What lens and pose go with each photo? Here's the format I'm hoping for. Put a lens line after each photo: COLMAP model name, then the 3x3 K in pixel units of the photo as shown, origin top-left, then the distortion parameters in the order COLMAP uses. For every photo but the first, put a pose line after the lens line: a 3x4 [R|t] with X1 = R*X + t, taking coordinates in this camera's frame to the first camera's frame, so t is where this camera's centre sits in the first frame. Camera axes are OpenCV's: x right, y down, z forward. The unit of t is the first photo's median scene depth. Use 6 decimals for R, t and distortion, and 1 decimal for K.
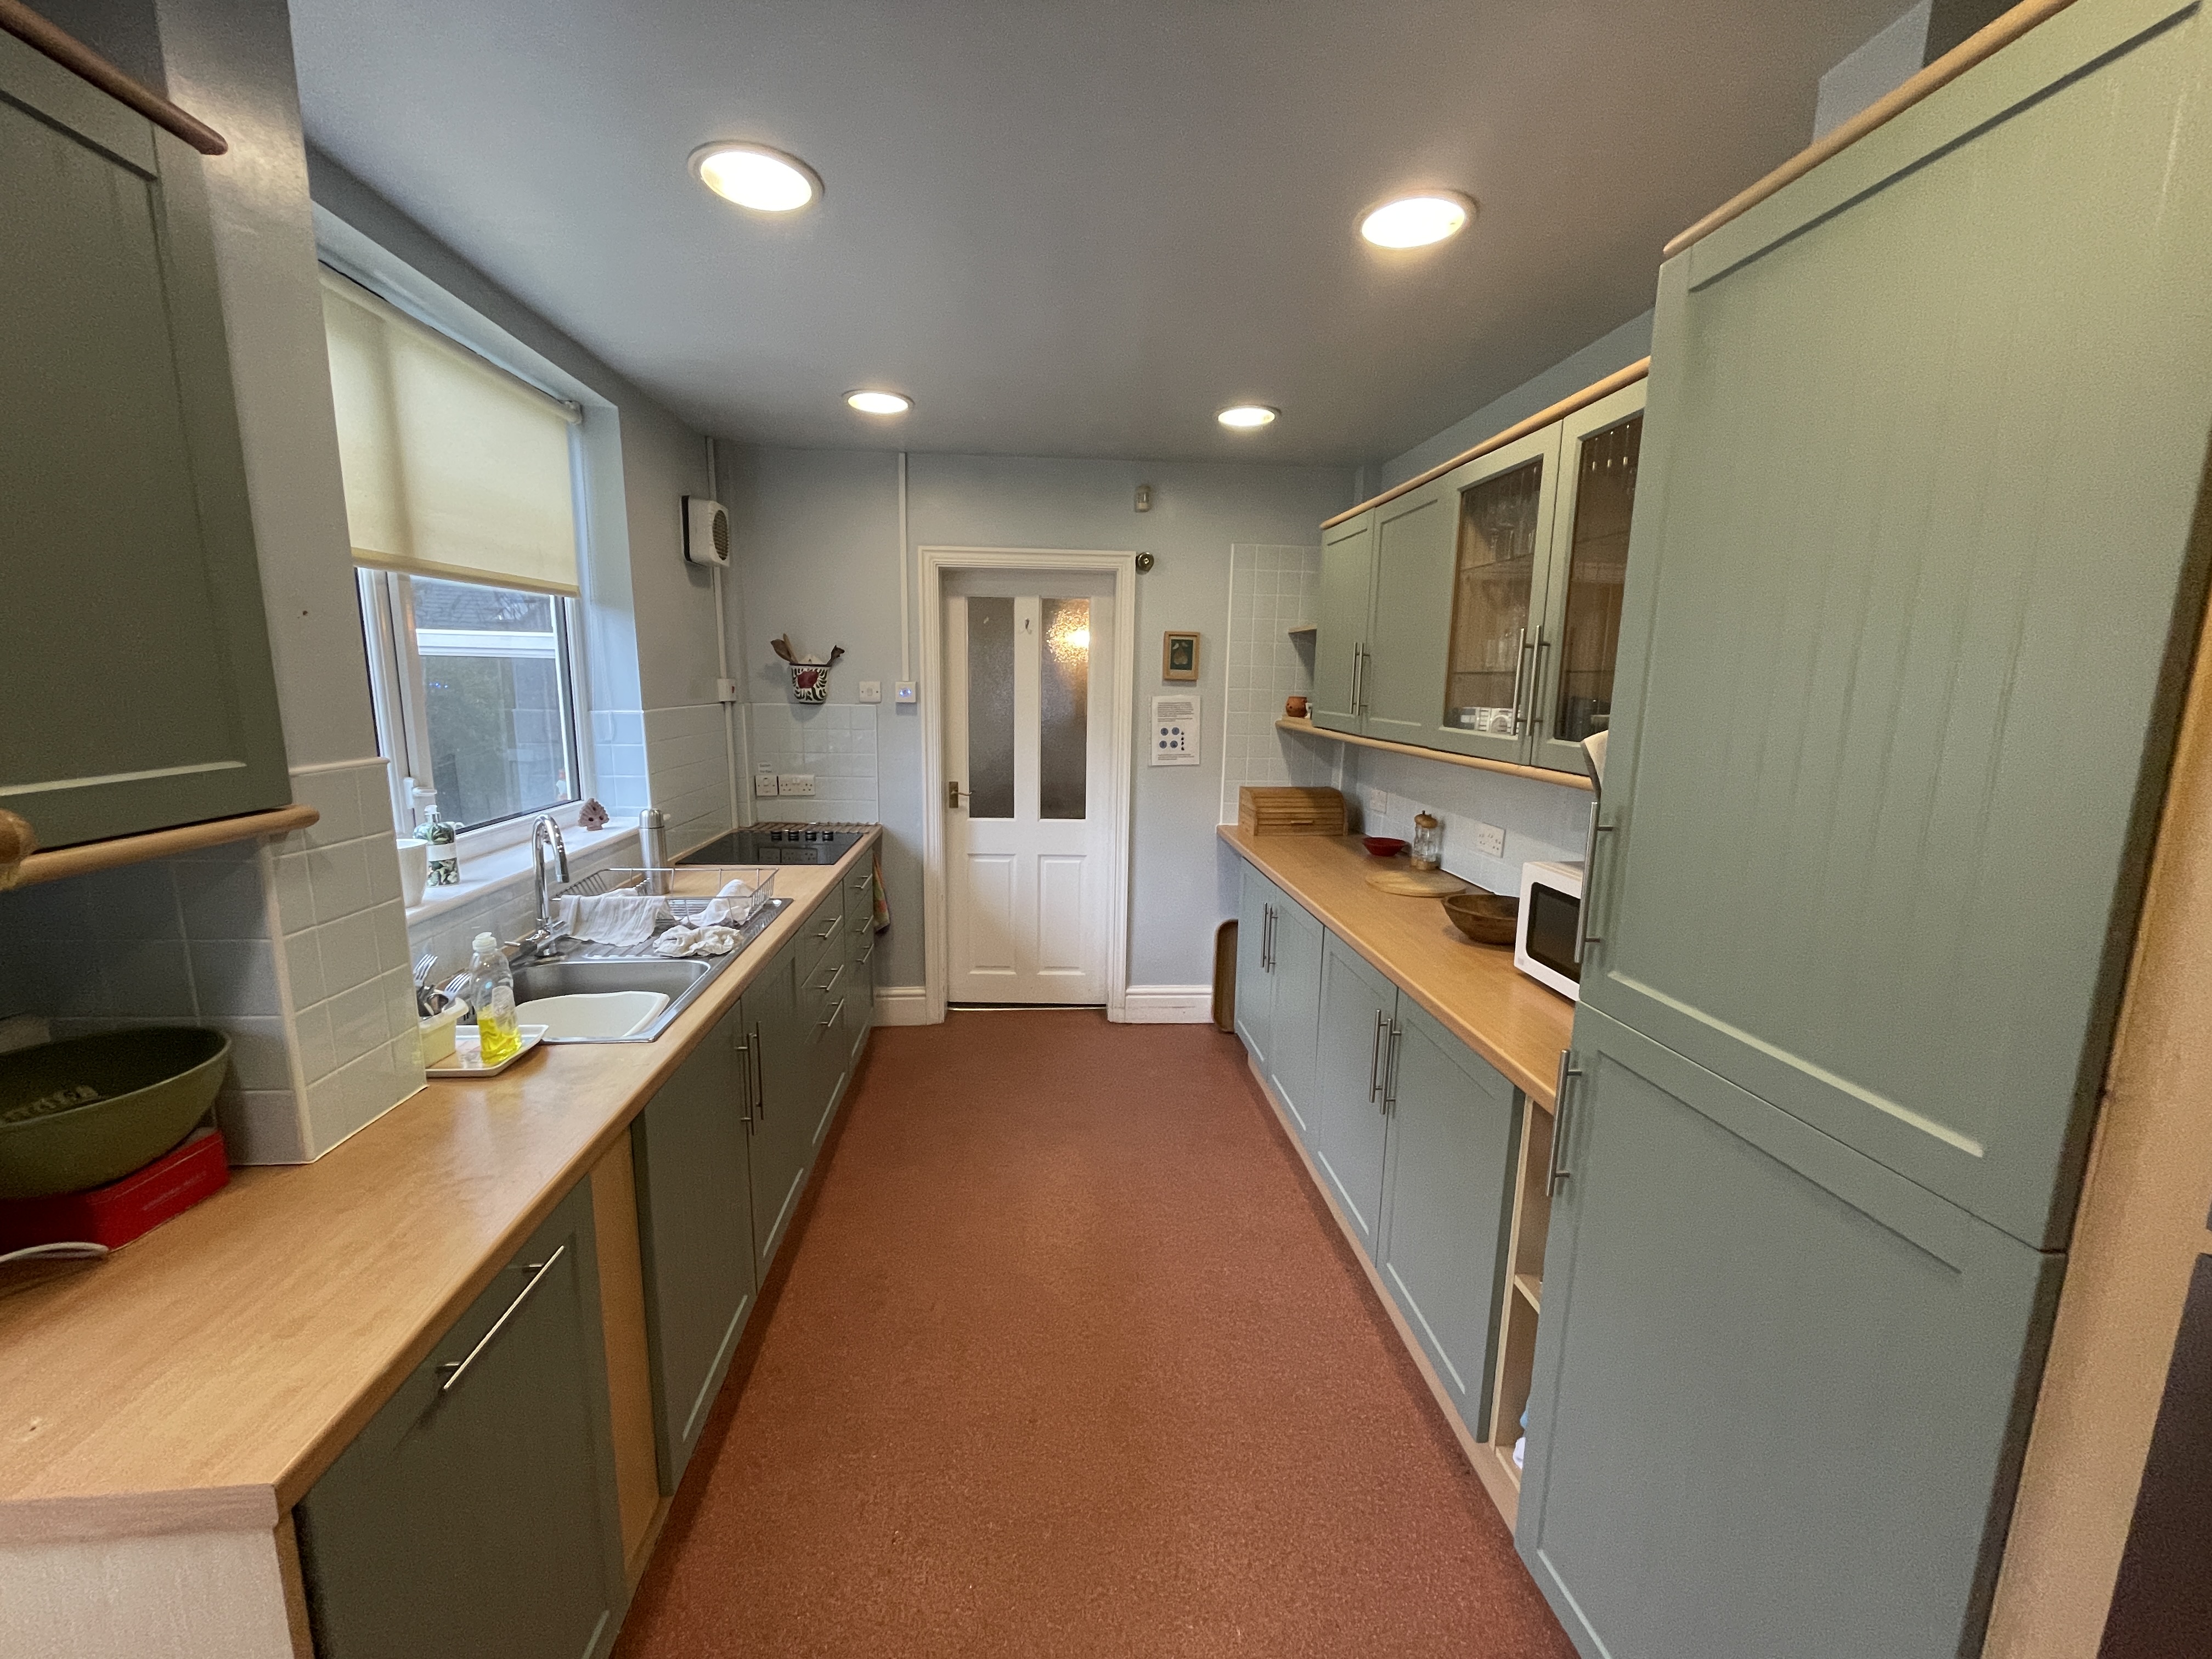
lens RADIAL K [[890.0, 0, 1107.7], [0, 890.0, 831.5], [0, 0, 1]] dist [-0.001990, -0.000922]
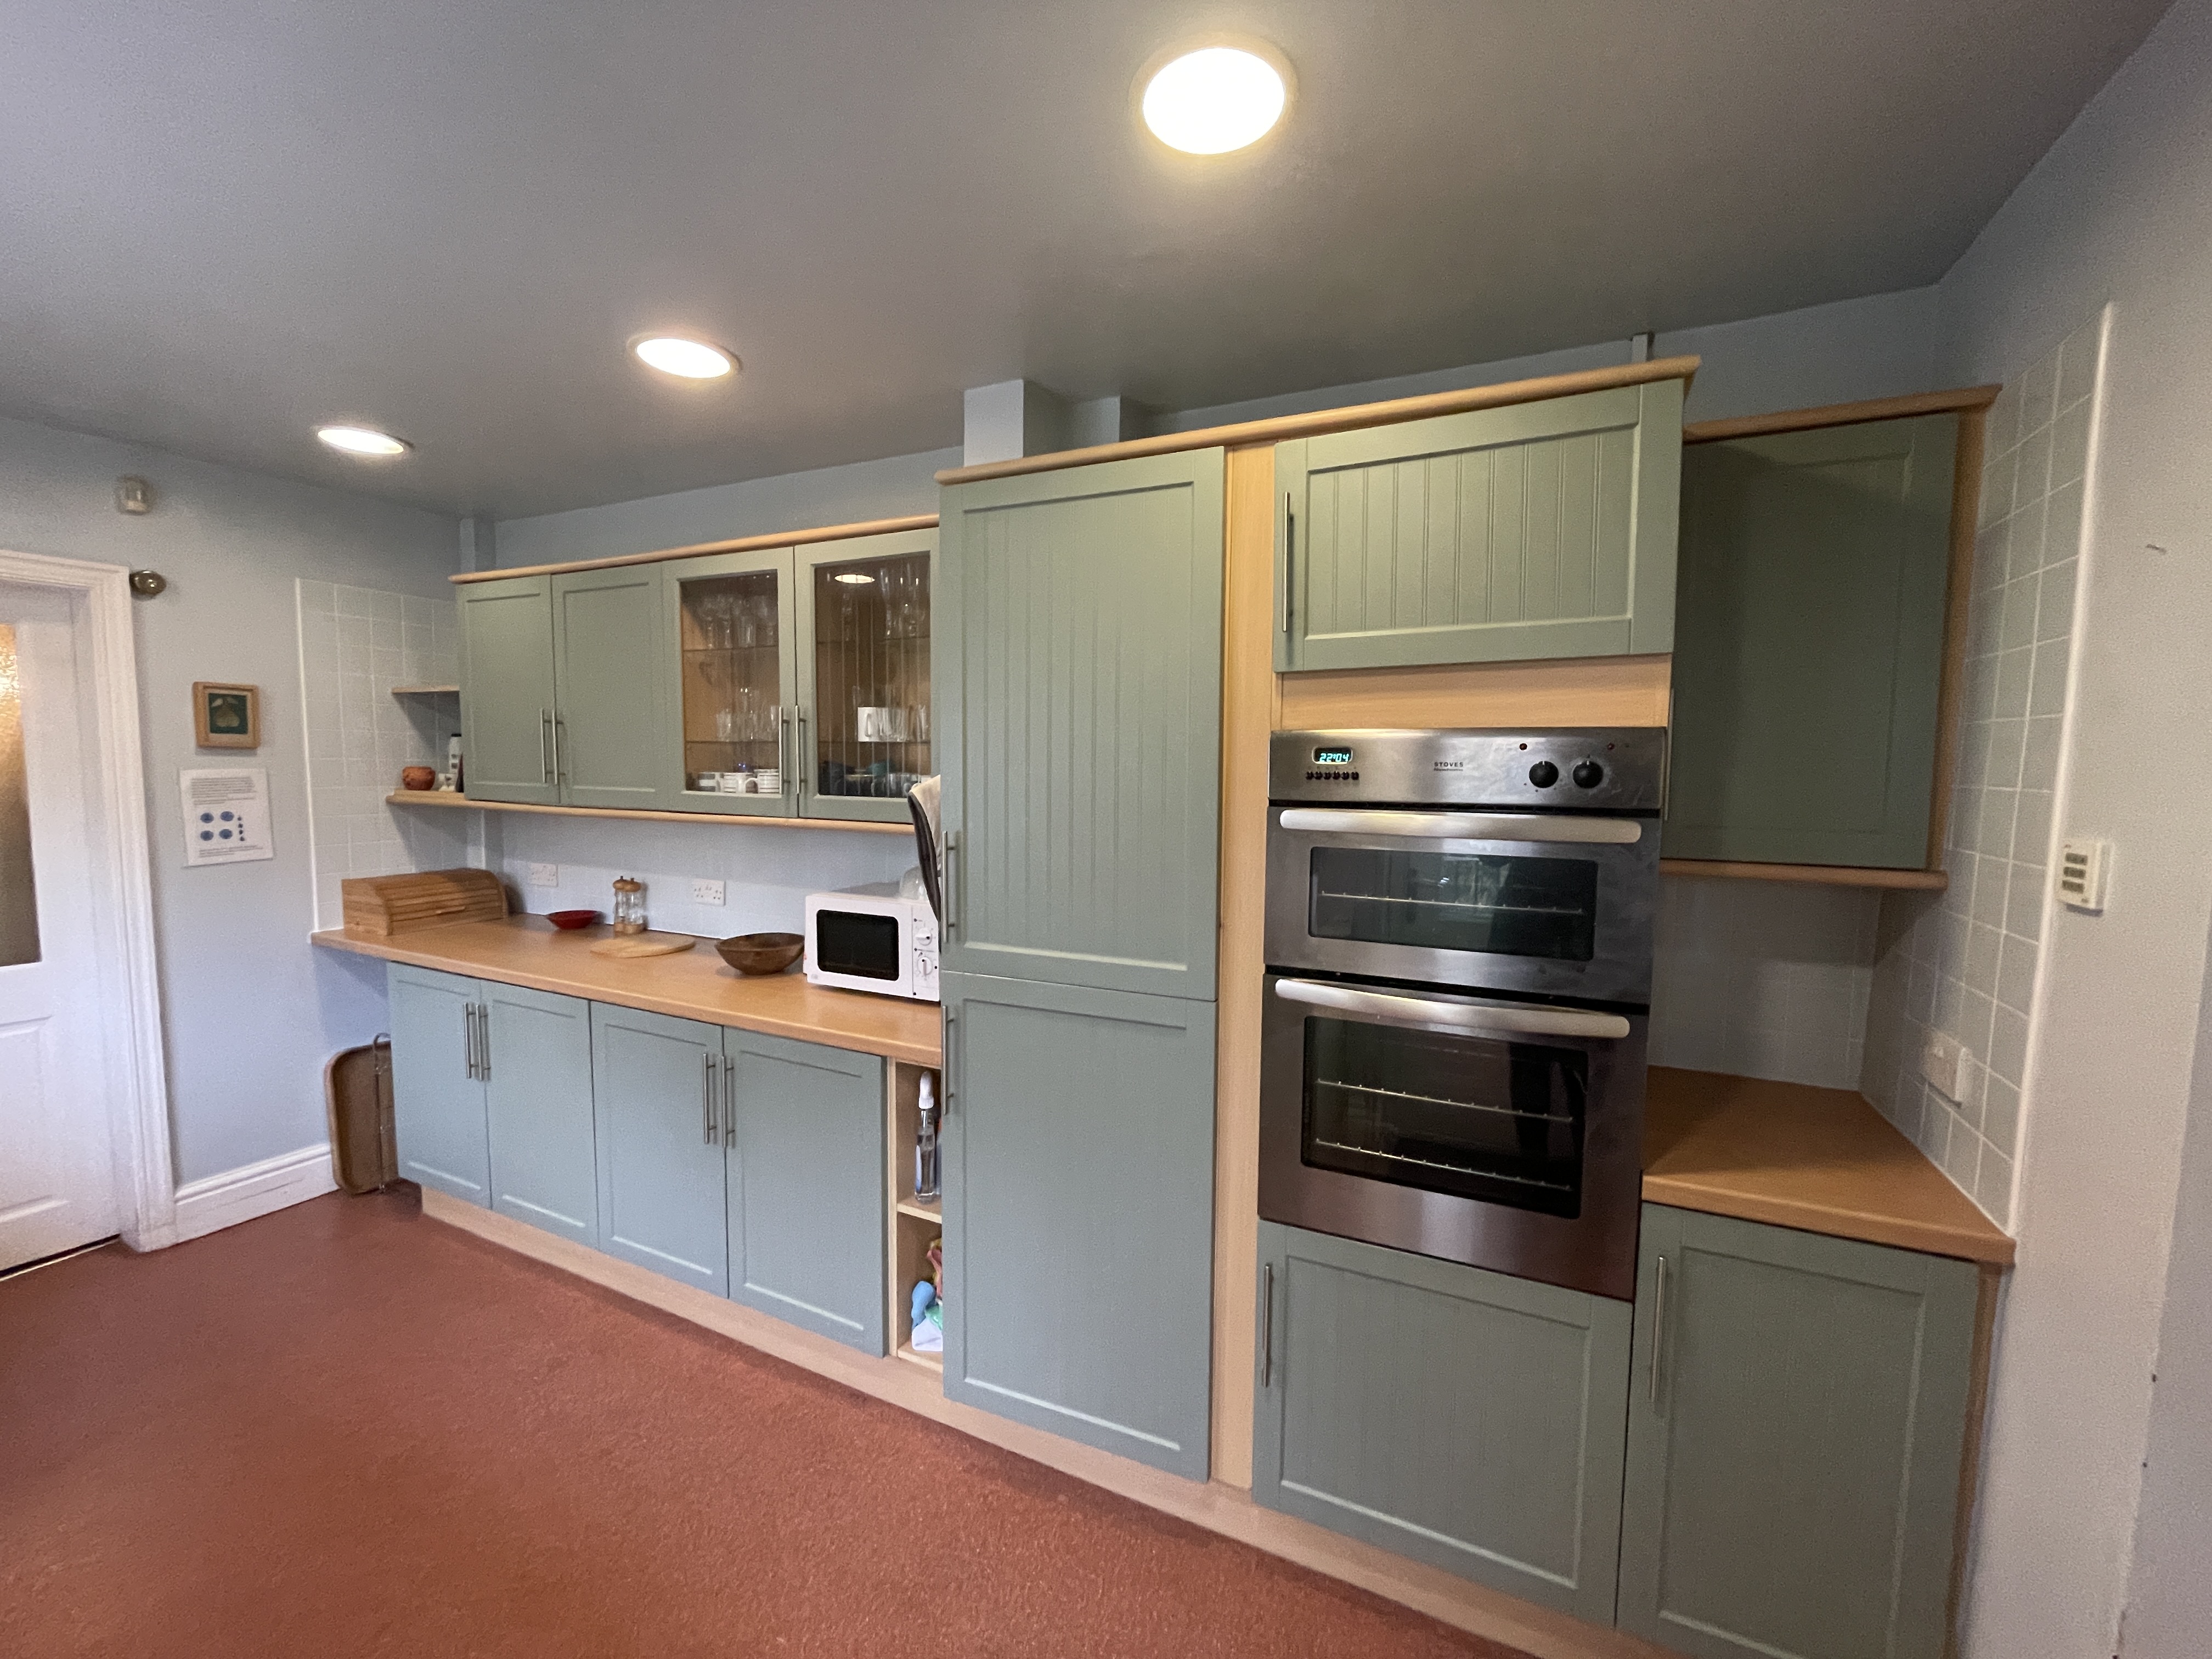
lens RADIAL K [[890.0, 0, 1107.7], [0, 890.0, 831.5], [0, 0, 1]] dist [-0.001990, -0.000922]
pose [[0.508433, -0.079201, 0.857452, -0.190640], [0.142620, 0.989754, 0.006853, -0.001315], [-0.849209, 0.118805, 0.514519, 0.003296]]
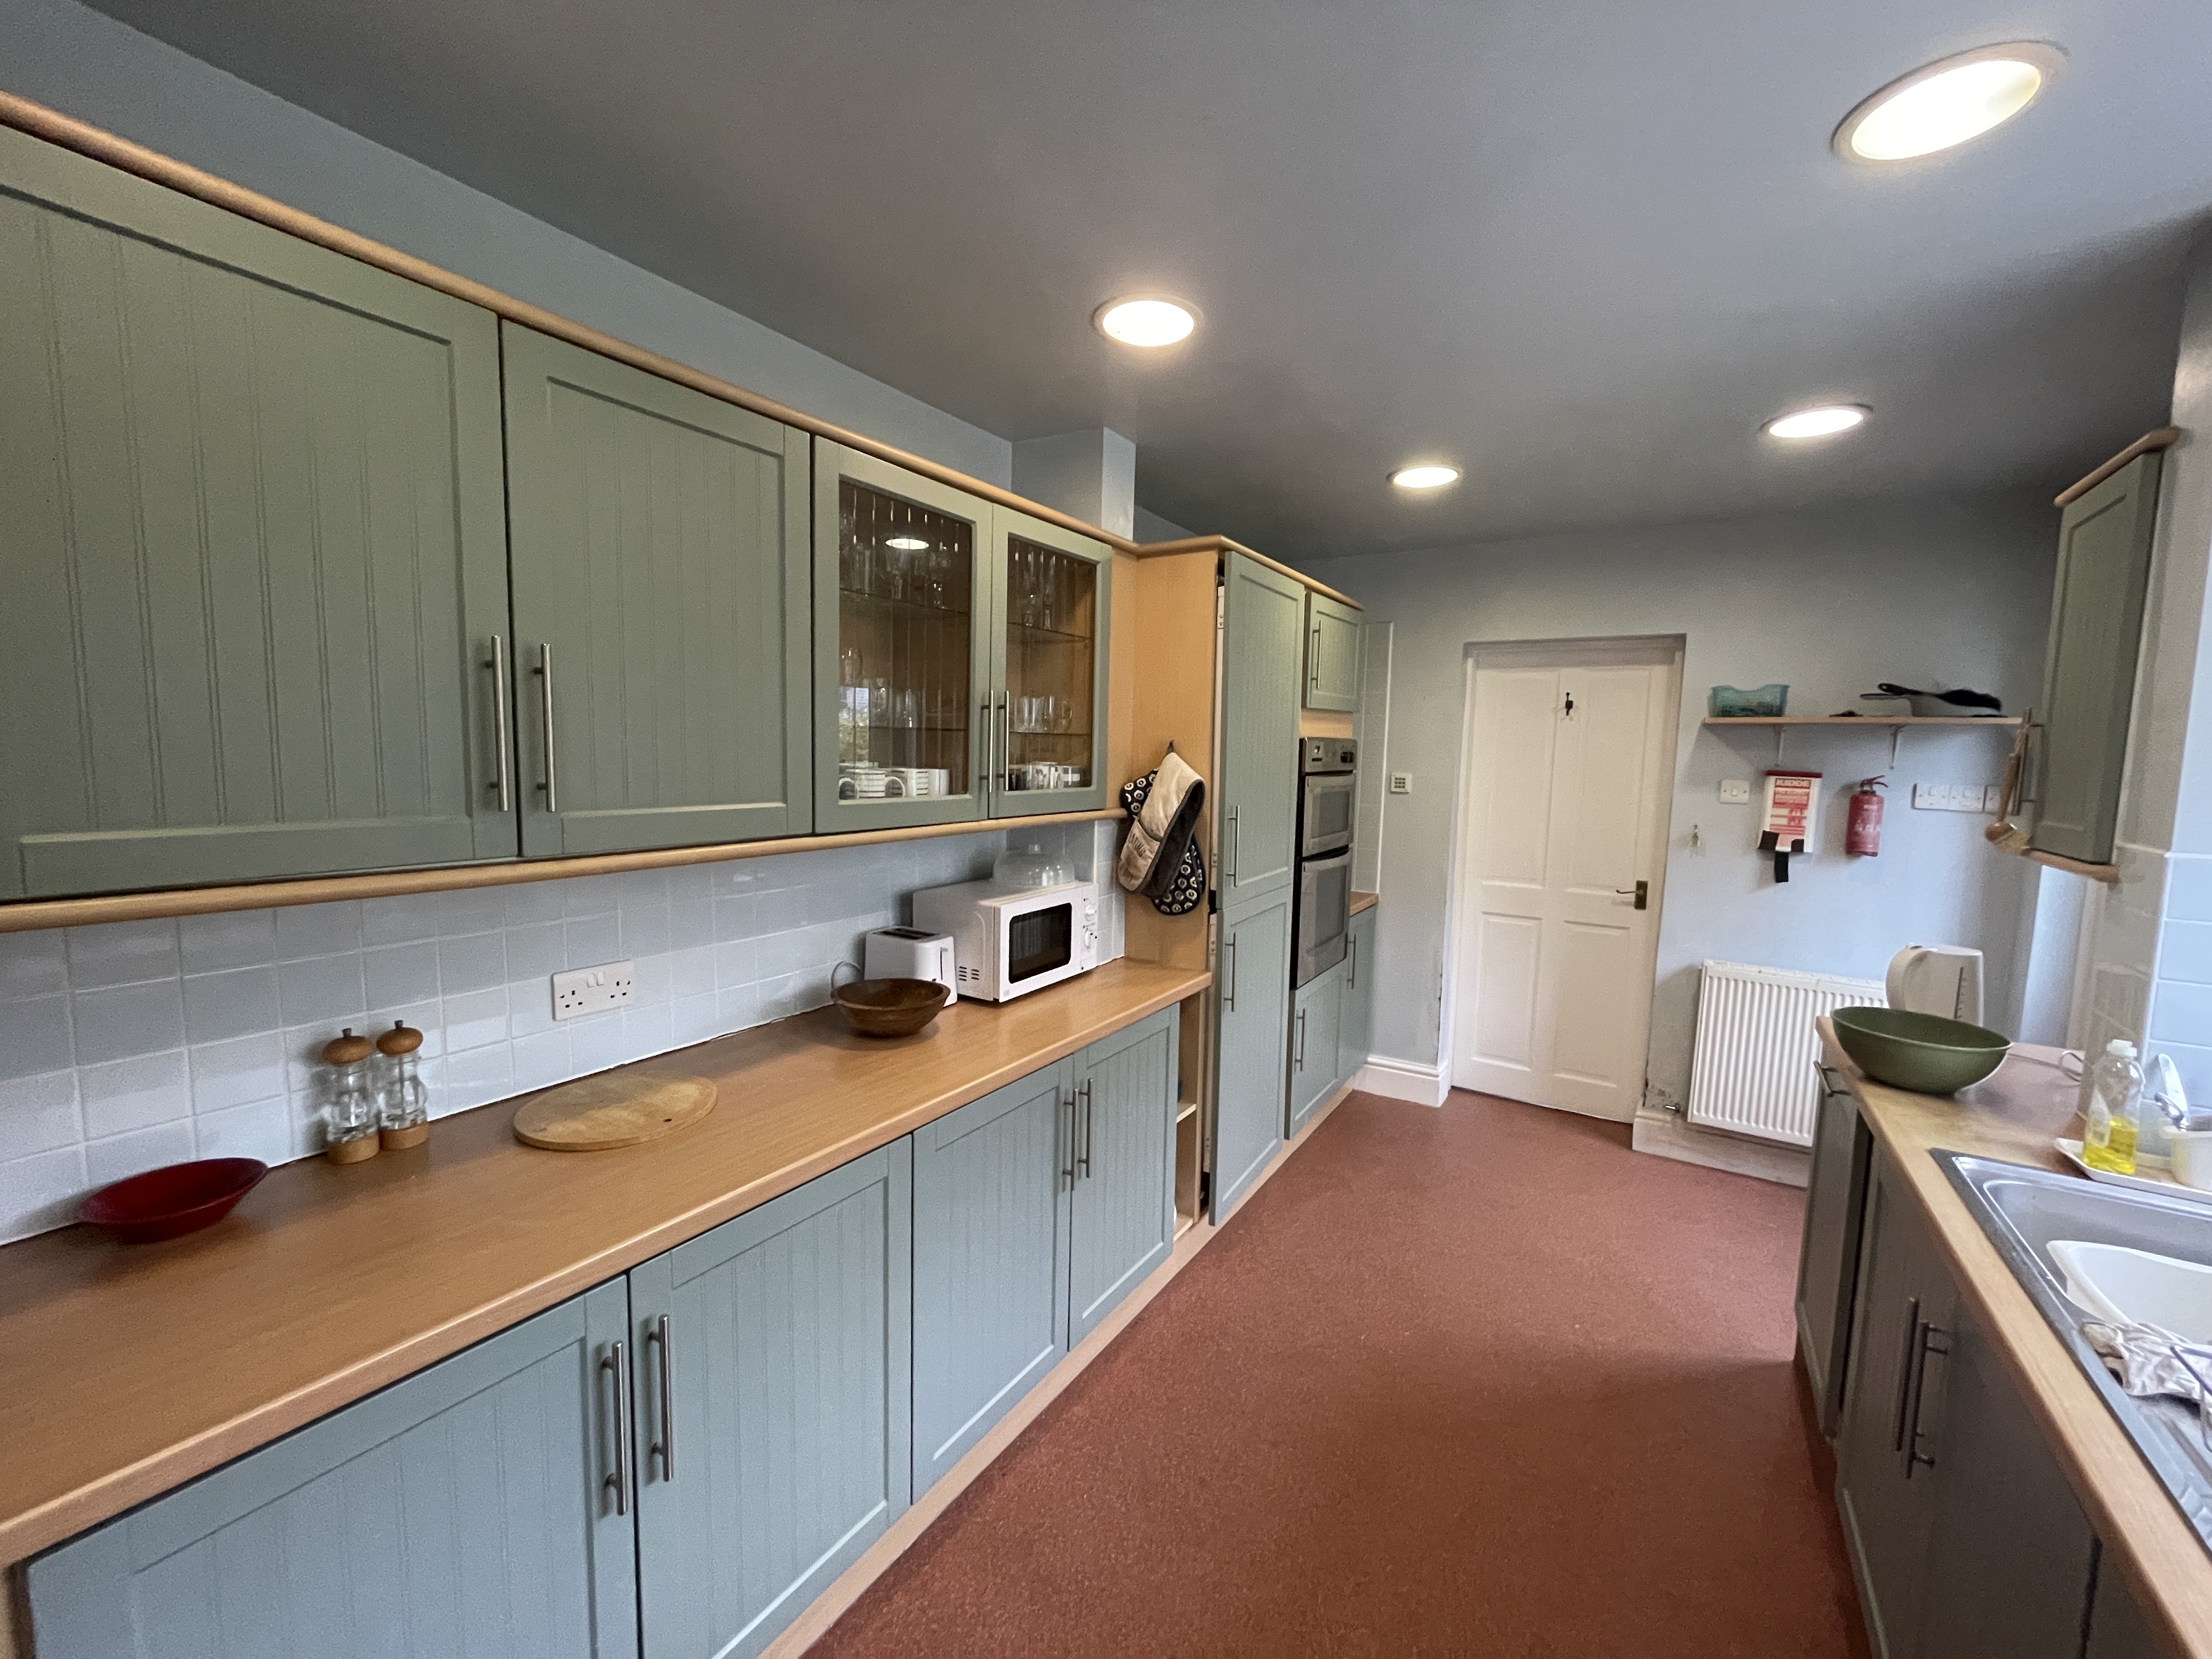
lens RADIAL K [[890.0, 0, 1107.7], [0, 890.0, 831.5], [0, 0, 1]] dist [-0.001990, -0.000922]
pose [[-0.791403, -0.090258, 0.604595, -0.147400], [0.070183, 0.969084, 0.236540, -0.157642], [-0.607253, 0.229630, -0.760601, 0.903149]]
